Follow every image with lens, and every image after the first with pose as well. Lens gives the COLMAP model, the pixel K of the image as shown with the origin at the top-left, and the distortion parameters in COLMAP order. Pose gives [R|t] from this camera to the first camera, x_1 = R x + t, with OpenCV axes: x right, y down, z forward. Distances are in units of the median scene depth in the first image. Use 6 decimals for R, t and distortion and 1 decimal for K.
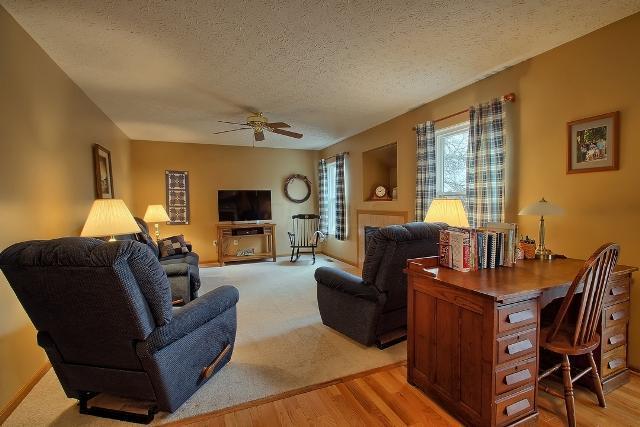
lens RADIAL K [[297.0, 0, 321.4], [0, 297.0, 221.9], [0, 0, 1]] dist [-0.003326, -0.001289]
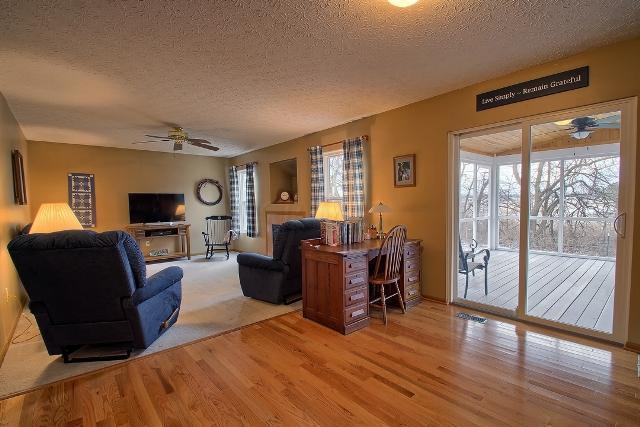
lens RADIAL K [[297.0, 0, 322.8], [0, 297.0, 220.0], [0, 0, 1]] dist [-0.003326, -0.001289]
pose [[0.949580, -0.017731, 0.313024, -0.042555], [0.022036, 0.999705, -0.010219, 0.015052], [-0.312751, 0.016602, 0.949690, -0.241138]]
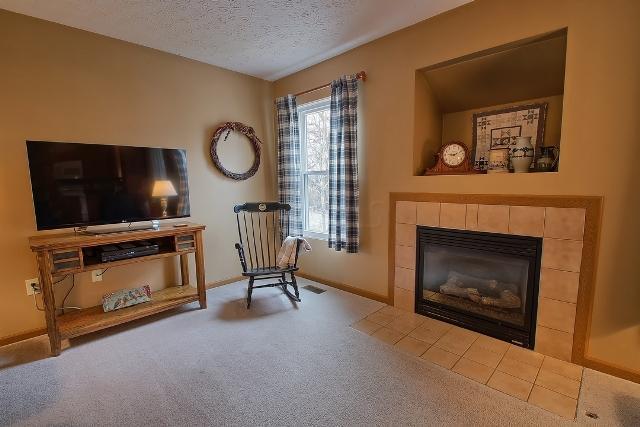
lens RADIAL K [[297.0, 0, 325.5], [0, 297.0, 218.9], [0, 0, 1]] dist [-0.003326, -0.001289]
pose [[0.916107, -0.049754, 0.397835, -0.216647], [0.027916, 0.997778, 0.060502, -0.035607], [-0.399961, -0.044320, 0.915460, 0.691218]]
